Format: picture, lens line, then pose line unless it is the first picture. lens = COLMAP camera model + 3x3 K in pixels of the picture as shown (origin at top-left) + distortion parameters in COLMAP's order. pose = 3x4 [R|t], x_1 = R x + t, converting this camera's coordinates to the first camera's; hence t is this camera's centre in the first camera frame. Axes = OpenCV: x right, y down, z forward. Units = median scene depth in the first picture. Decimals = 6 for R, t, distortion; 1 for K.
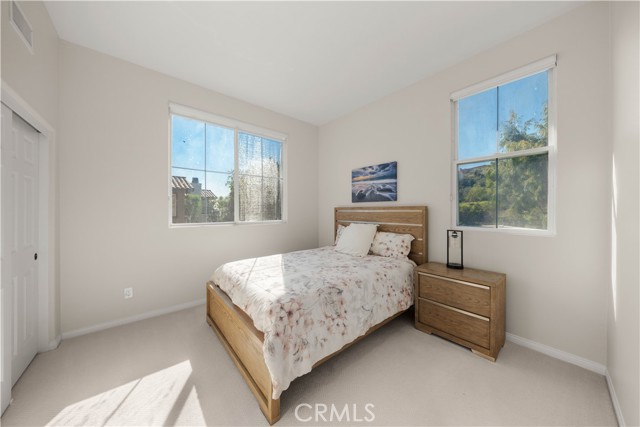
lens RADIAL K [[206.8, 0, 319.7], [0, 206.8, 211.9], [0, 0, 1]] dist [-0.000465, -0.000027]
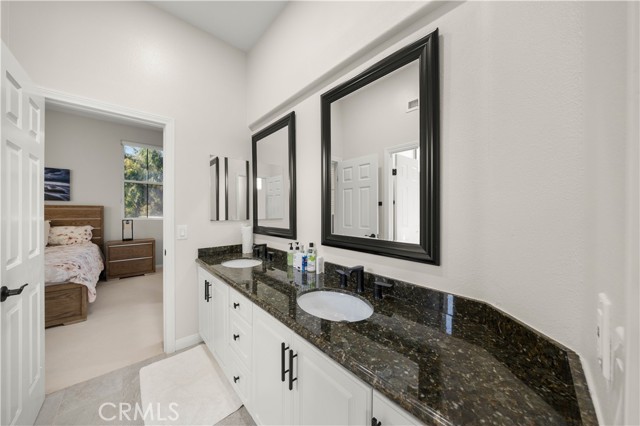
lens RADIAL K [[206.8, 0, 319.8], [0, 206.8, 211.7], [0, 0, 1]] dist [-0.000465, -0.000027]
pose [[-0.042300, -0.002403, 0.999102, -1.007527], [0.003439, 0.999991, 0.002550, 0.015492], [-0.999099, 0.003544, -0.042291, -0.492731]]
